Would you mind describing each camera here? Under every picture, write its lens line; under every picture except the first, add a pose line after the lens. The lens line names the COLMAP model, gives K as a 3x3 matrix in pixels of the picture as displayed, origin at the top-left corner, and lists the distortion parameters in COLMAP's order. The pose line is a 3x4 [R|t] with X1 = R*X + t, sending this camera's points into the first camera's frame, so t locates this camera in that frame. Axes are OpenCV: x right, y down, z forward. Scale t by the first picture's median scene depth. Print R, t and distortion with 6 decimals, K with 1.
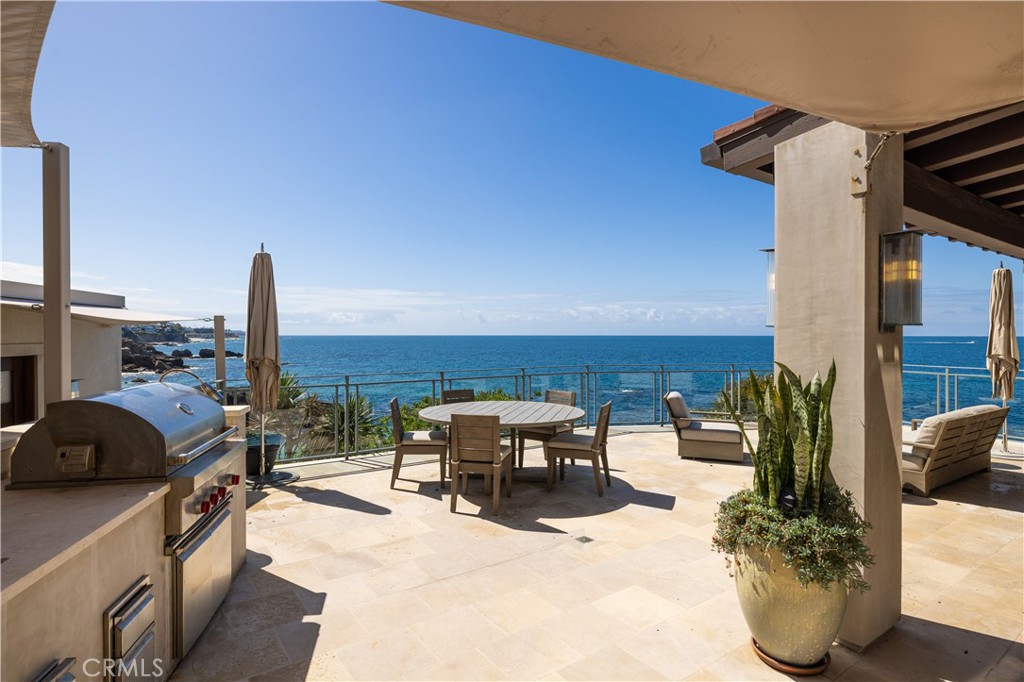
lens RADIAL K [[565.8, 0, 512.0], [0, 565.8, 335.8], [0, 0, 1]] dist [-0.003122, 0.003406]
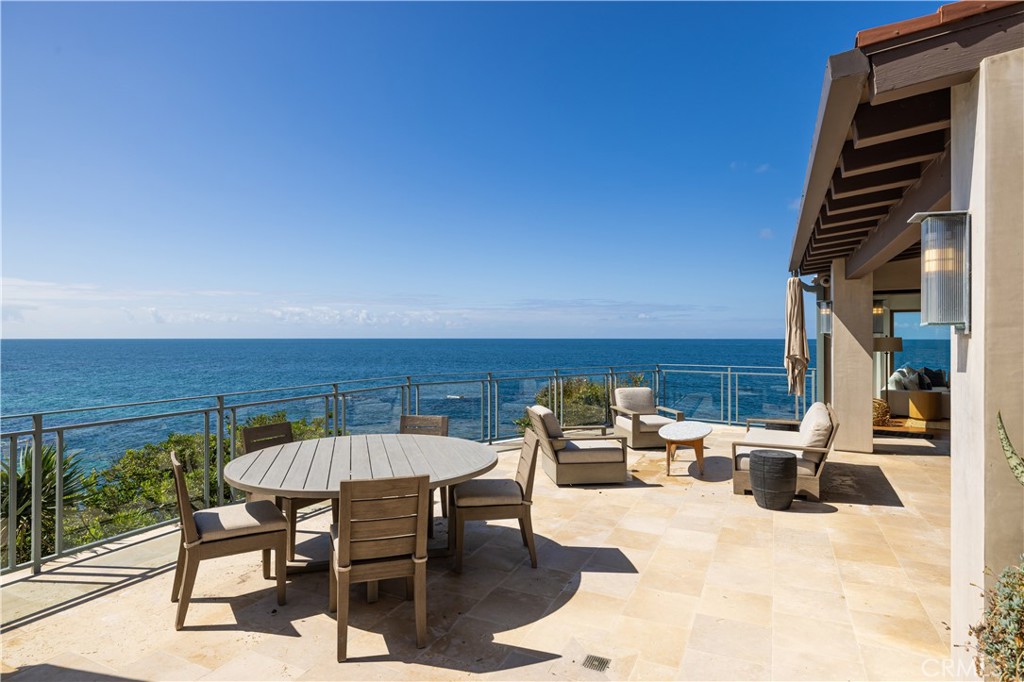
lens RADIAL K [[565.8, 0, 514.4], [0, 565.8, 335.2], [0, 0, 1]] dist [-0.003122, 0.003406]
pose [[0.867888, 0.001513, 0.496757, -0.165491], [0.001407, 0.999984, -0.005503, 0.000075], [-0.496757, 0.005475, 0.867872, 0.314624]]
